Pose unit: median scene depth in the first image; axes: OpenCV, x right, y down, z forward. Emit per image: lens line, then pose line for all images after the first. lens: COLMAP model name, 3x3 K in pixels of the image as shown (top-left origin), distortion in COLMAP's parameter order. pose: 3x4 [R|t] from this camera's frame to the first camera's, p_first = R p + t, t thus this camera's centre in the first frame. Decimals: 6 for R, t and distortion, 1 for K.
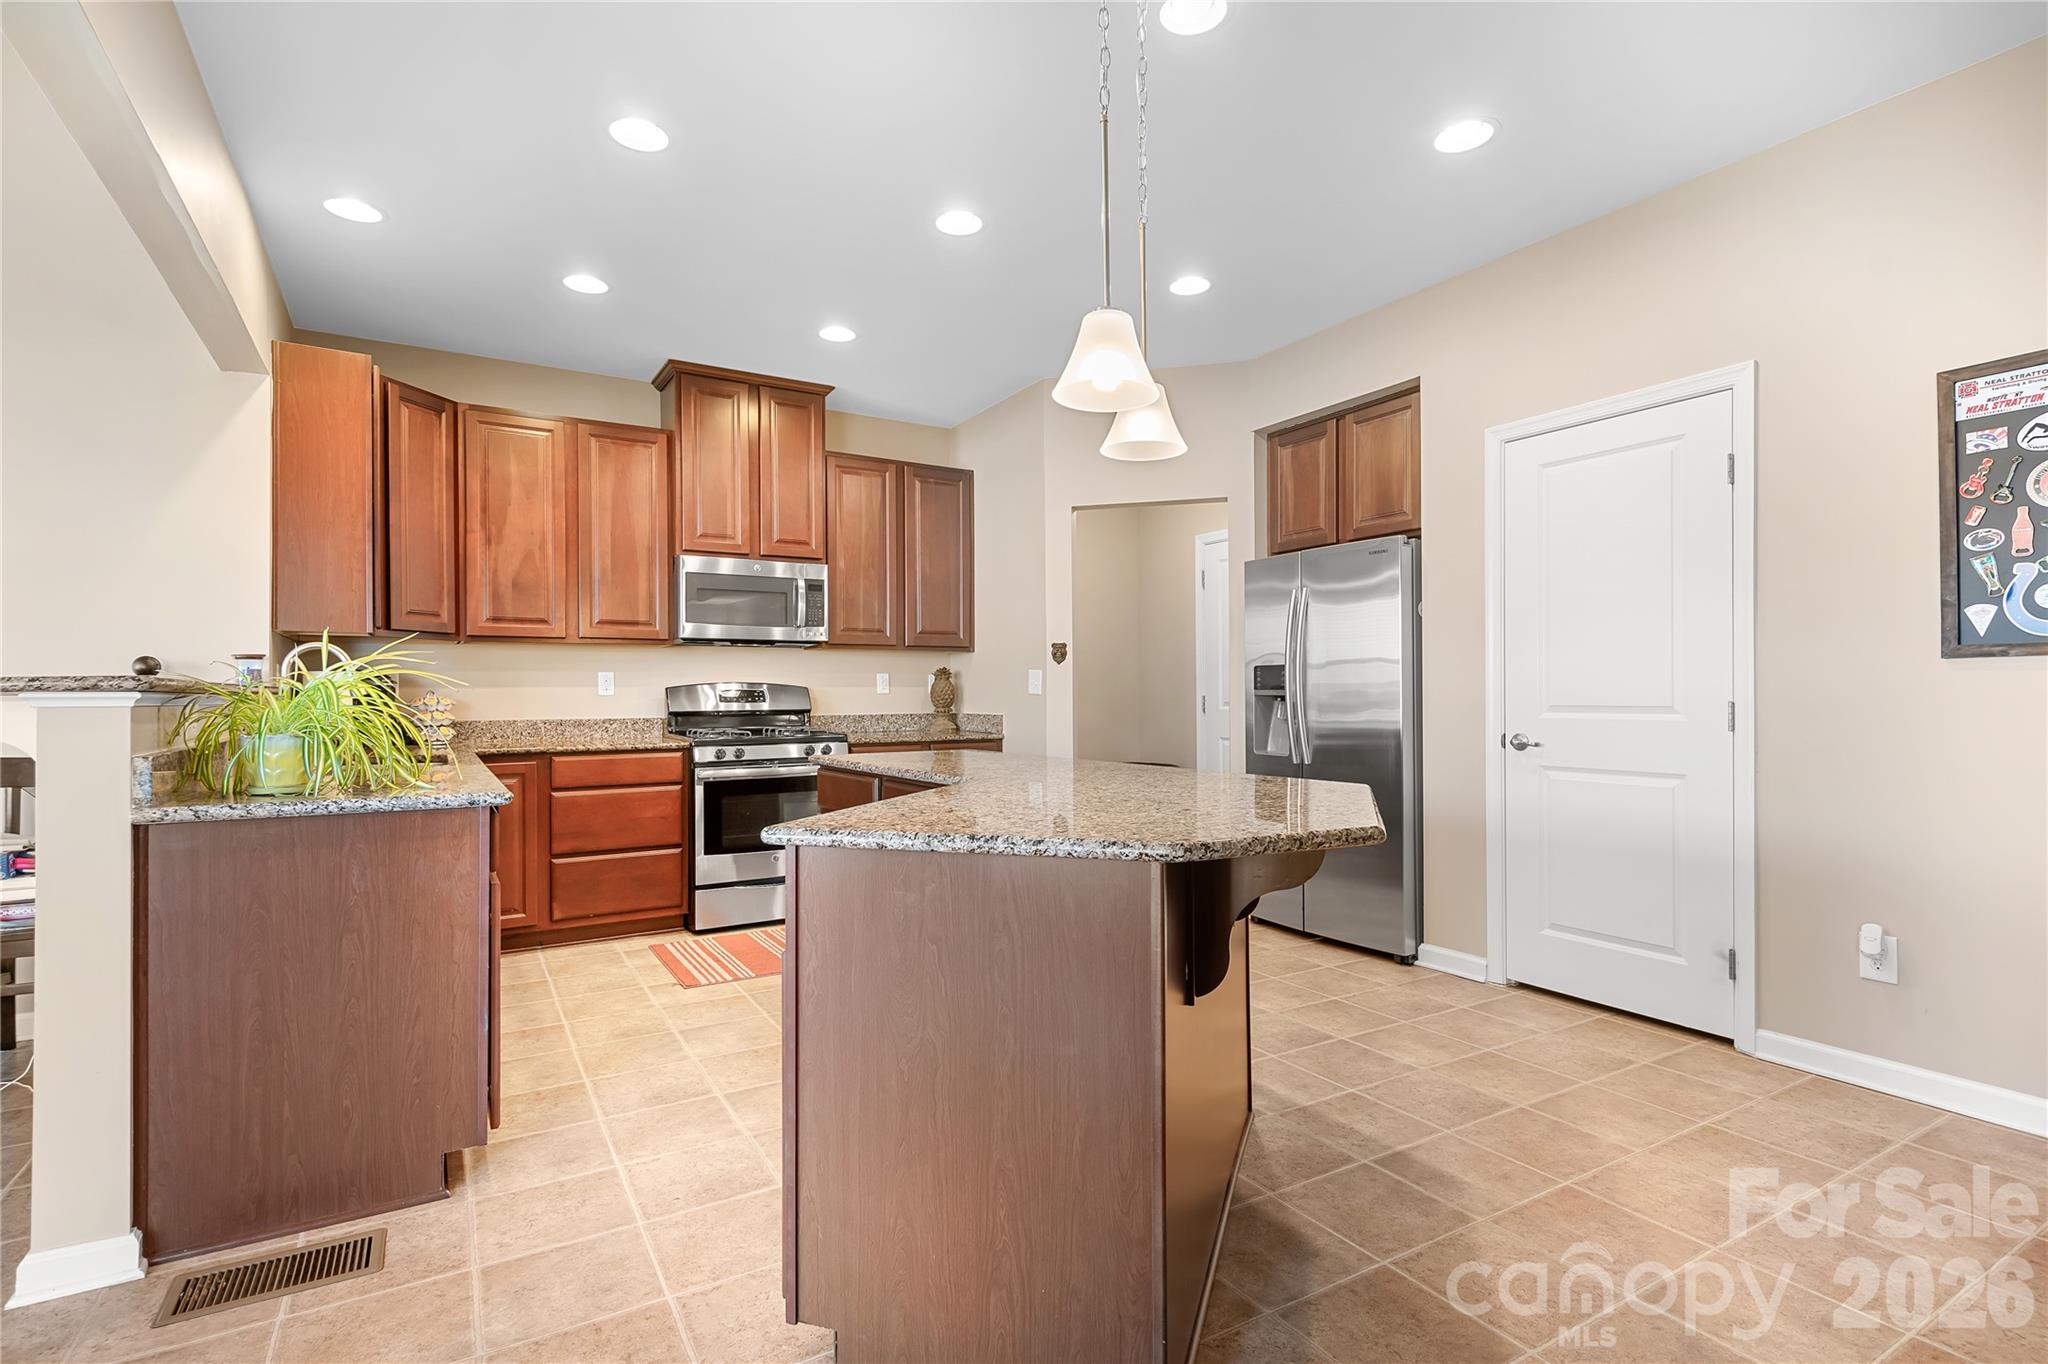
lens RADIAL K [[968.0, 0, 1013.1], [0, 968.0, 695.4], [0, 0, 1]] dist [0.004997, 0.000306]
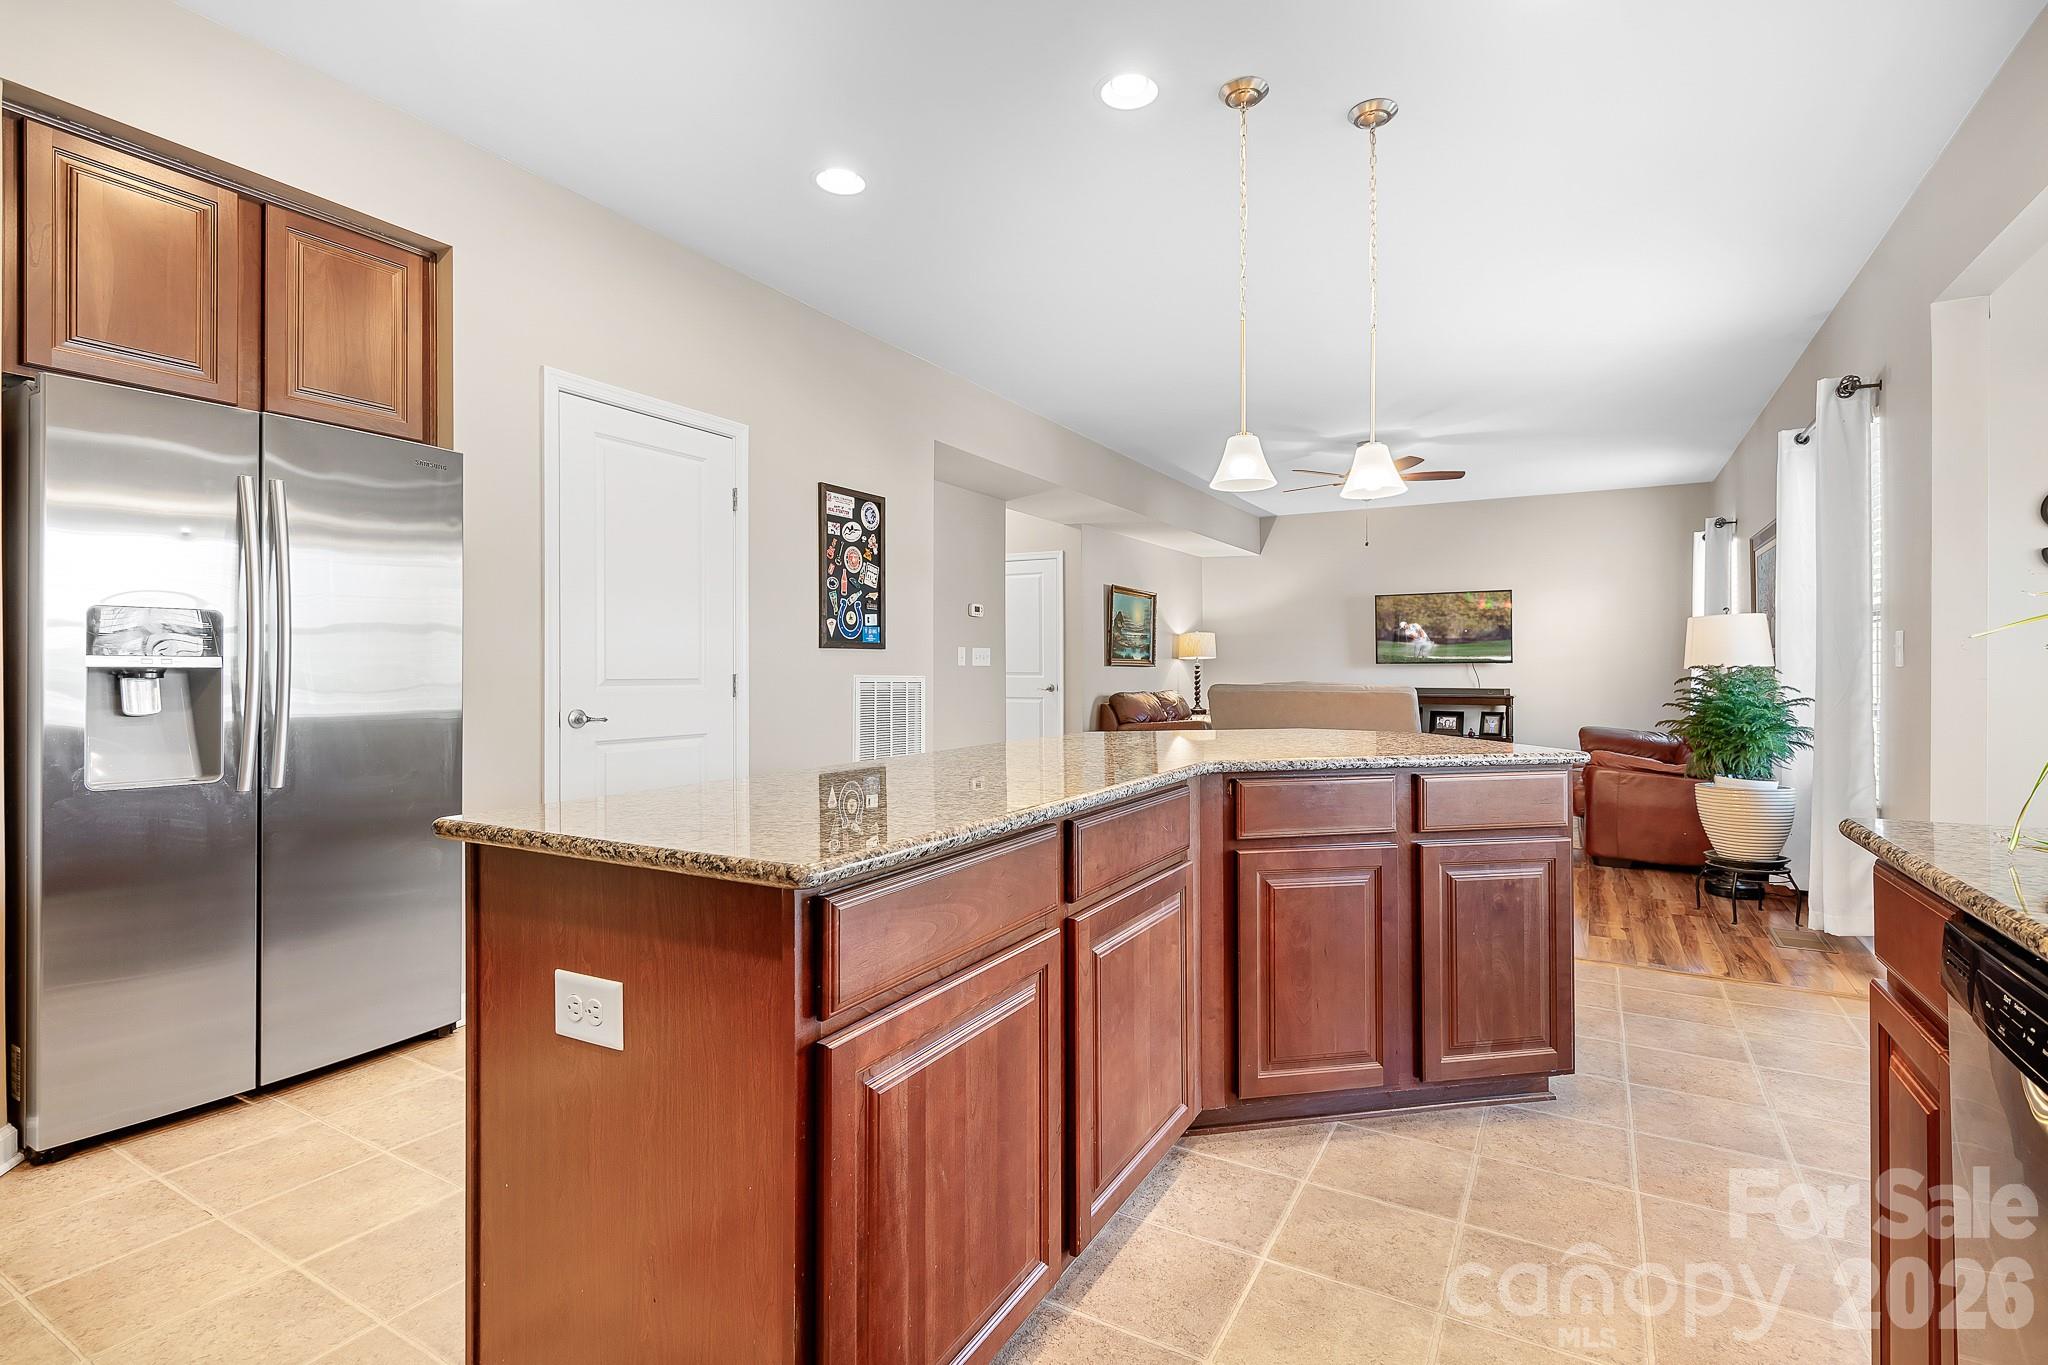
lens RADIAL K [[968.0, 0, 1011.7], [0, 968.0, 666.2], [0, 0, 1]] dist [0.004997, 0.000306]
pose [[-0.490203, 0.008298, 0.871569, -0.714474], [0.000921, 0.999959, -0.009002, 0.009113], [-0.871608, -0.003610, -0.490191, 1.580733]]
